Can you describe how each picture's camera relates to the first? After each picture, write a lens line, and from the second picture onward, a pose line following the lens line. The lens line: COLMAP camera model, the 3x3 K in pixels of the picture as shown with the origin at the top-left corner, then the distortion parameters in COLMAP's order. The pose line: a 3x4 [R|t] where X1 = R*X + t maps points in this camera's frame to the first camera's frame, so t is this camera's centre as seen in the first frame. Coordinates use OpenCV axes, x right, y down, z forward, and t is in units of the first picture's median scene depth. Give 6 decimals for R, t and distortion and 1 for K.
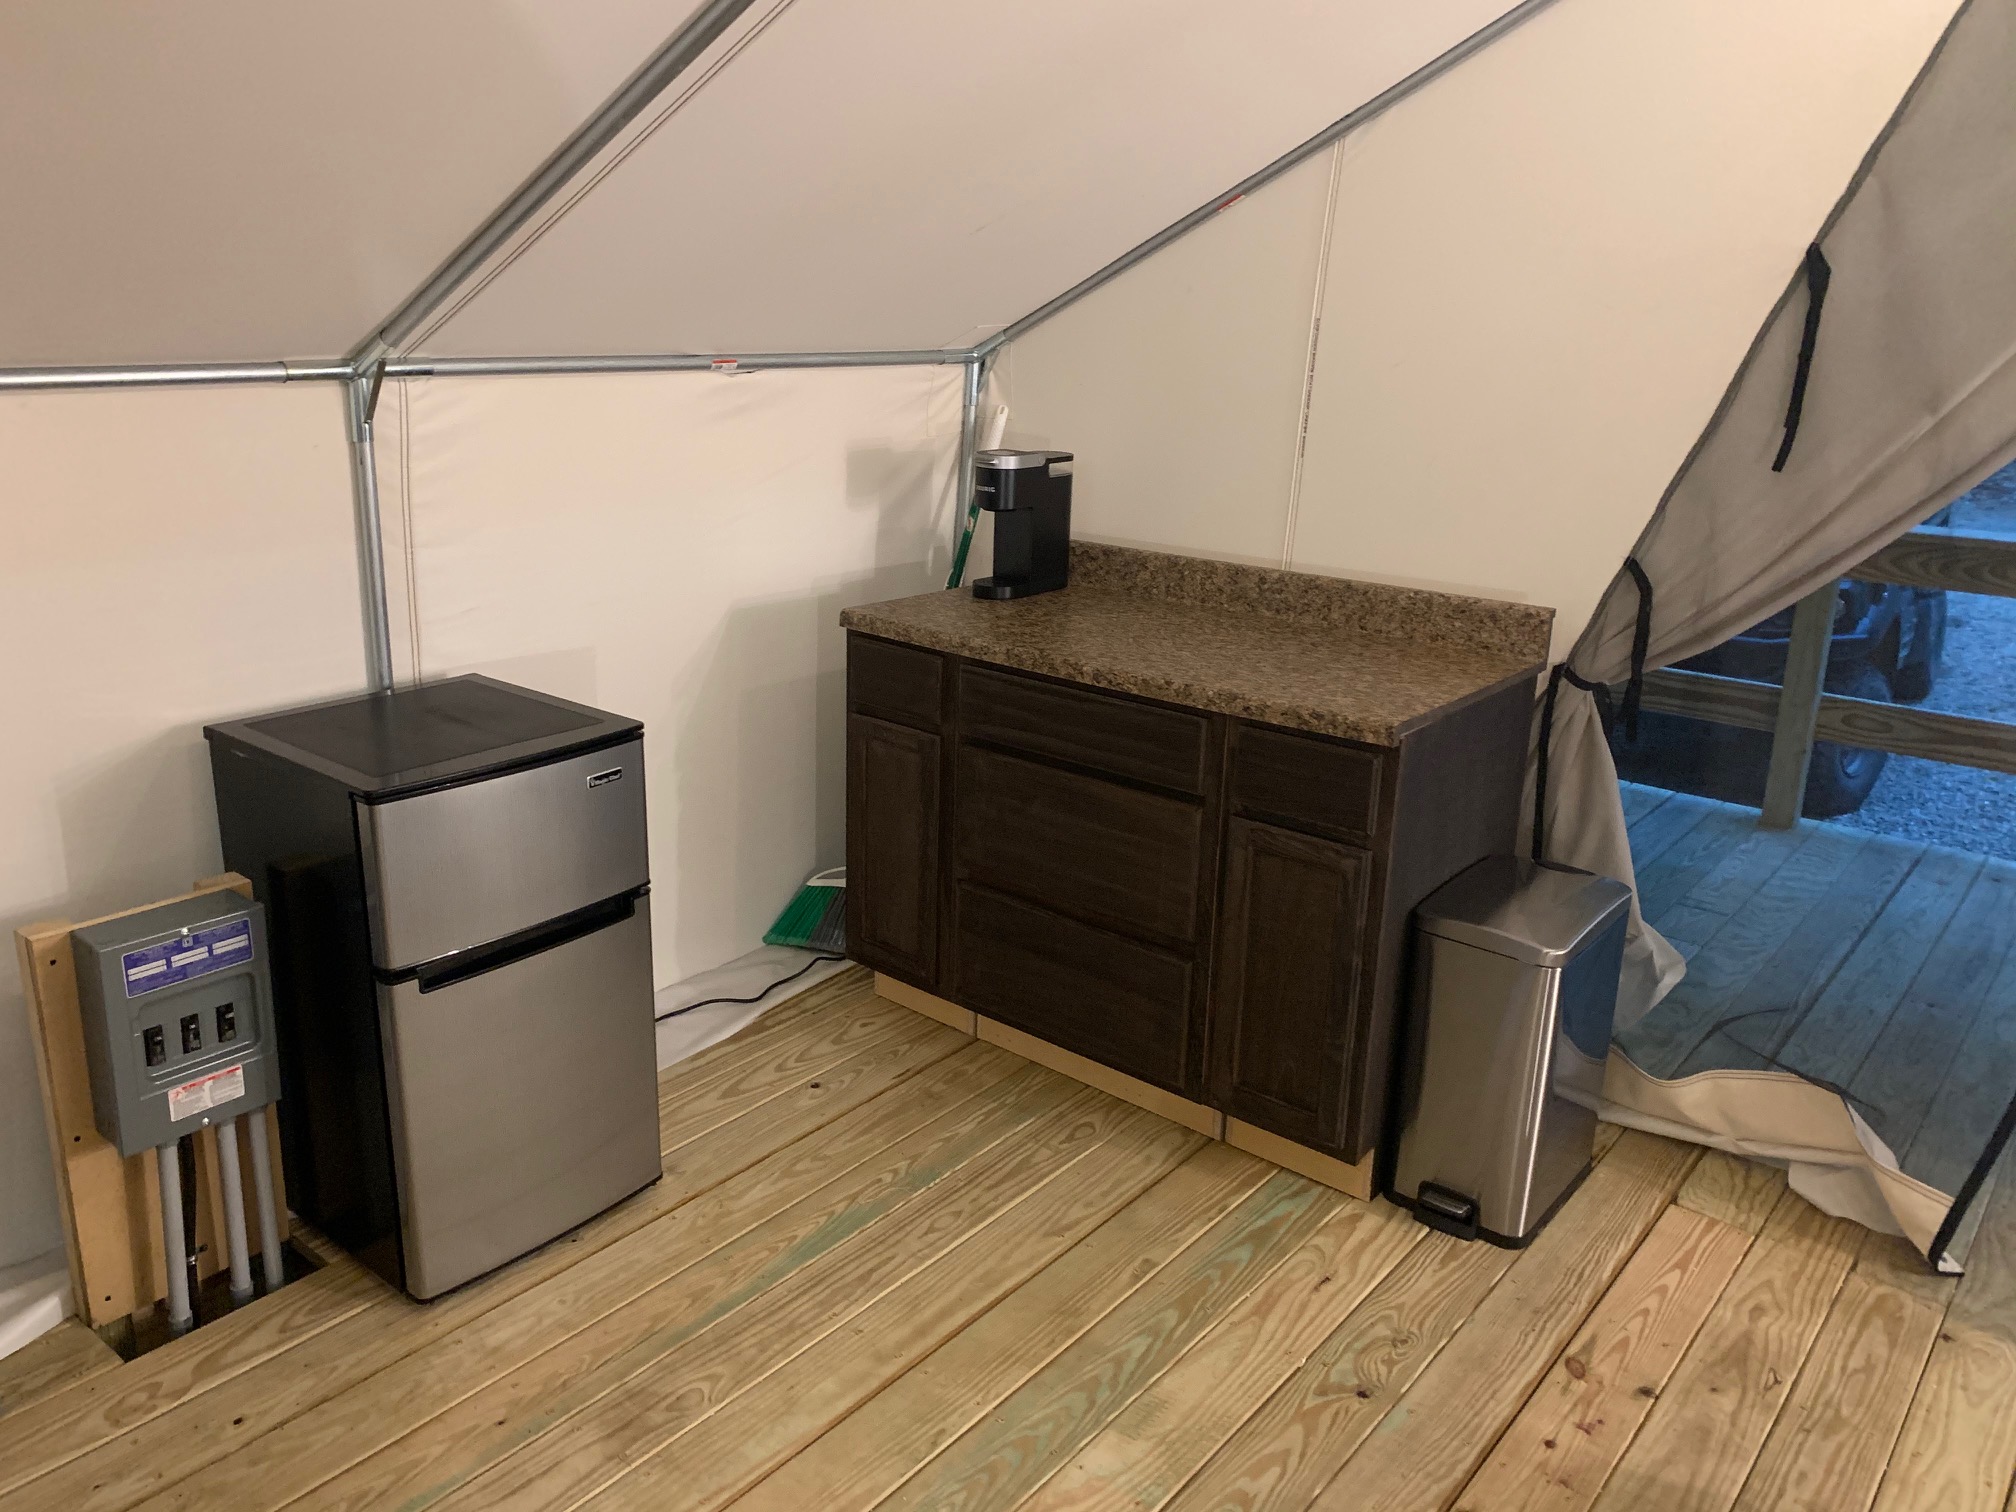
lens RADIAL K [[1556.9, 0, 1001.2], [0, 1556.9, 748.1], [0, 0, 1]] dist [0.027929, -0.008521]
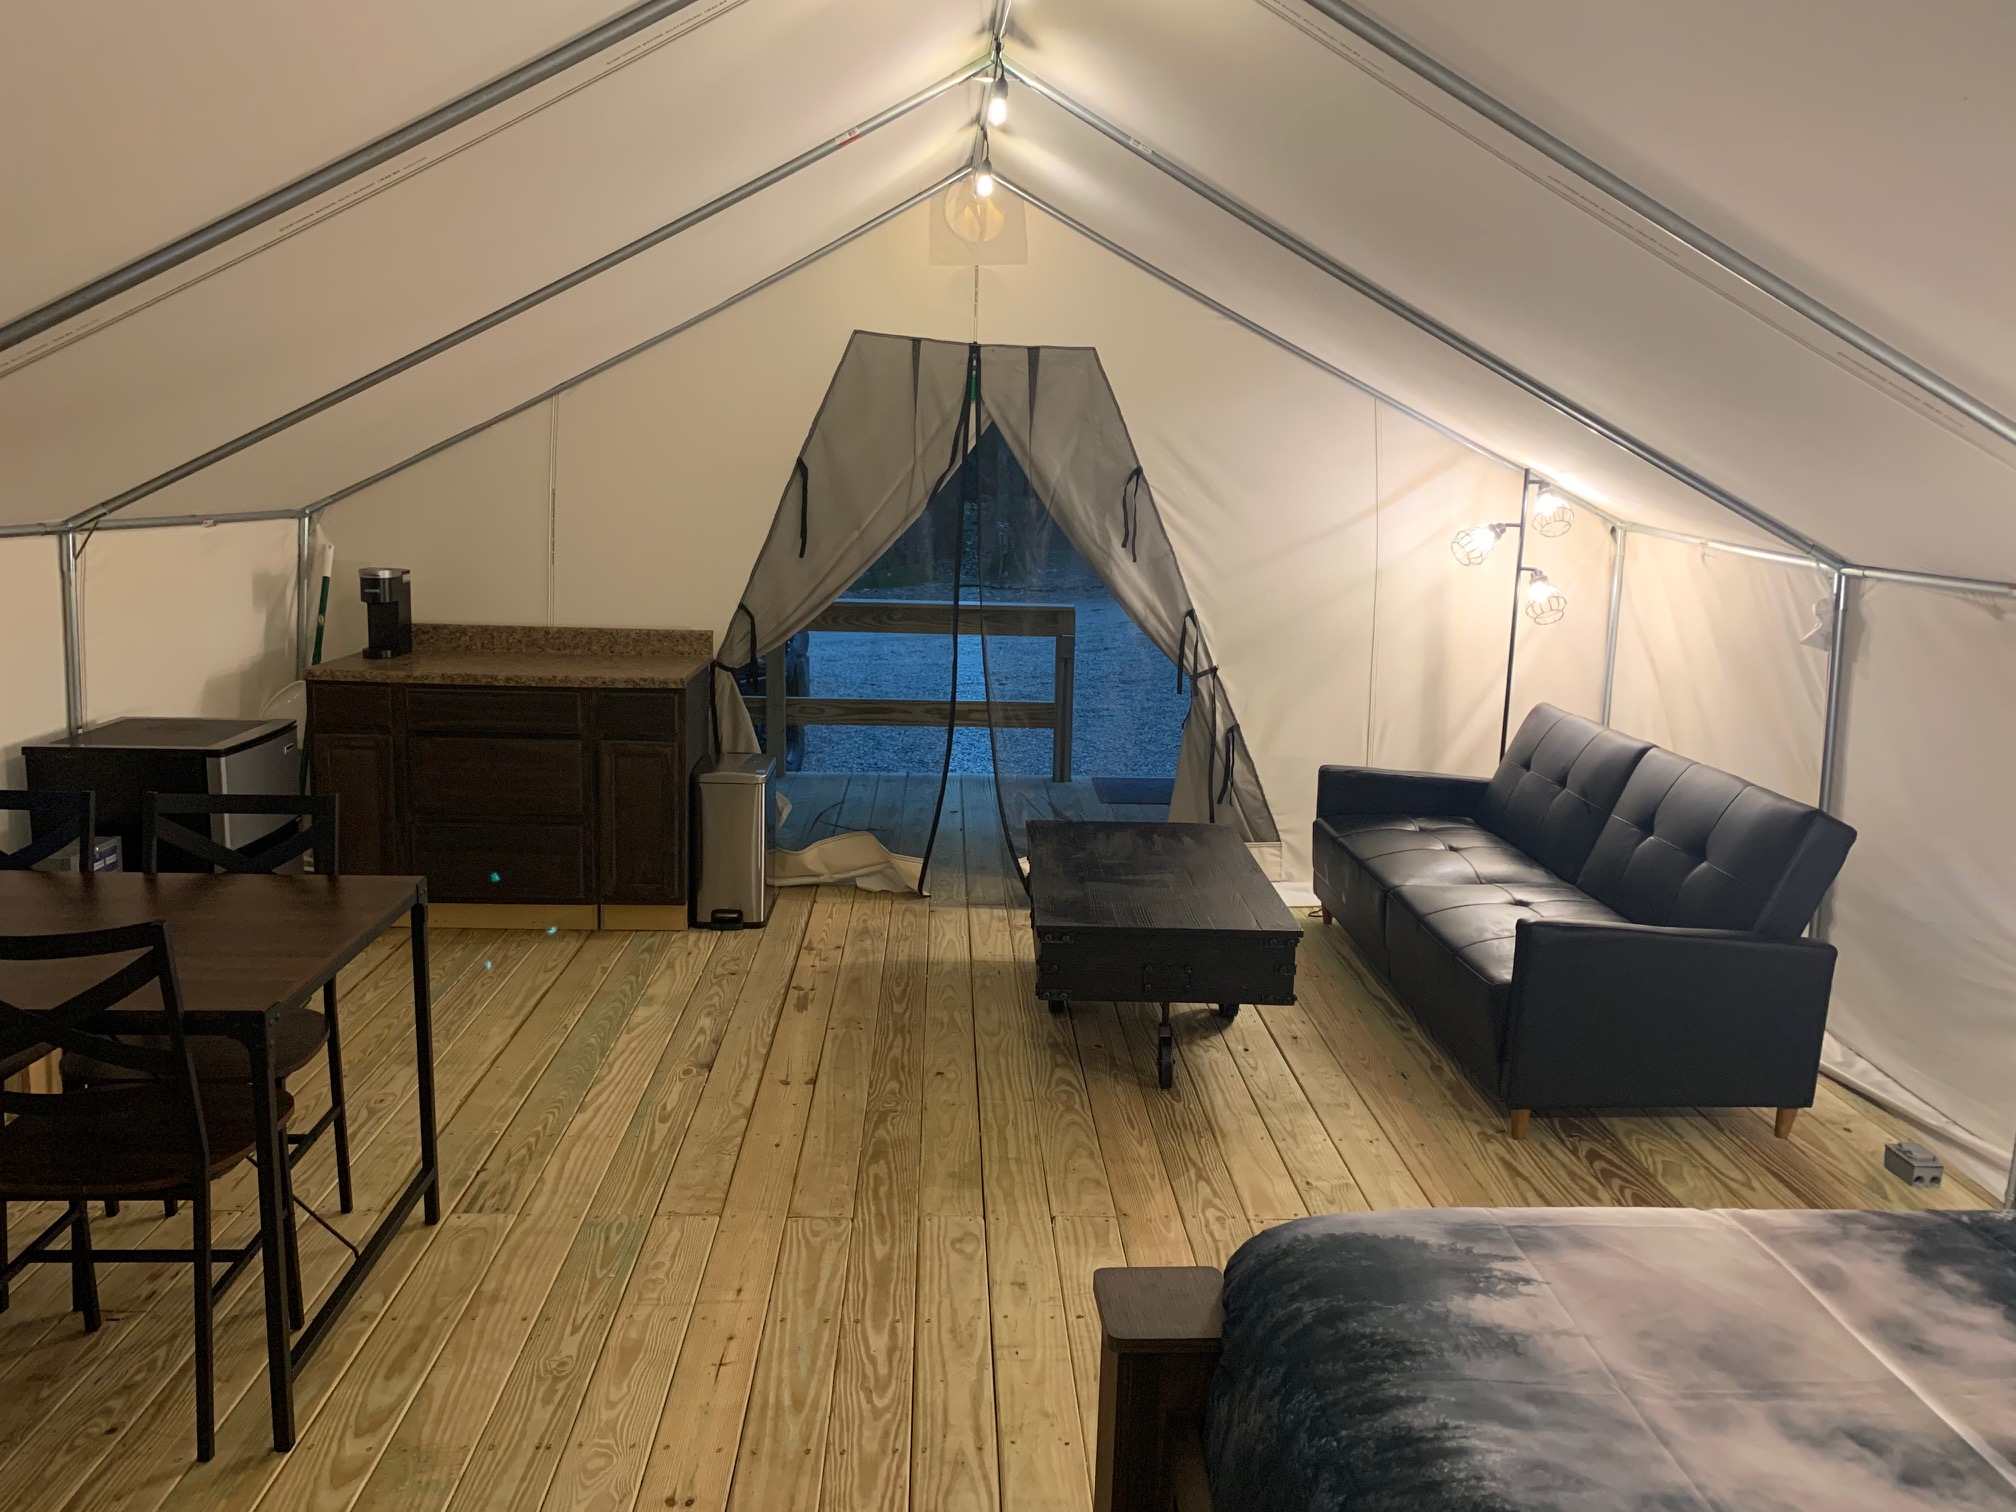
lens RADIAL K [[1521.5, 0, 1005.1], [0, 1521.5, 733.9], [0, 0, 1]] dist [0.013437, -0.014943]
pose [[0.752330, -0.113633, 0.648912, -0.679101], [0.175873, 0.983905, -0.031608, 0.178321], [-0.634876, 0.137906, 0.760206, -0.743799]]
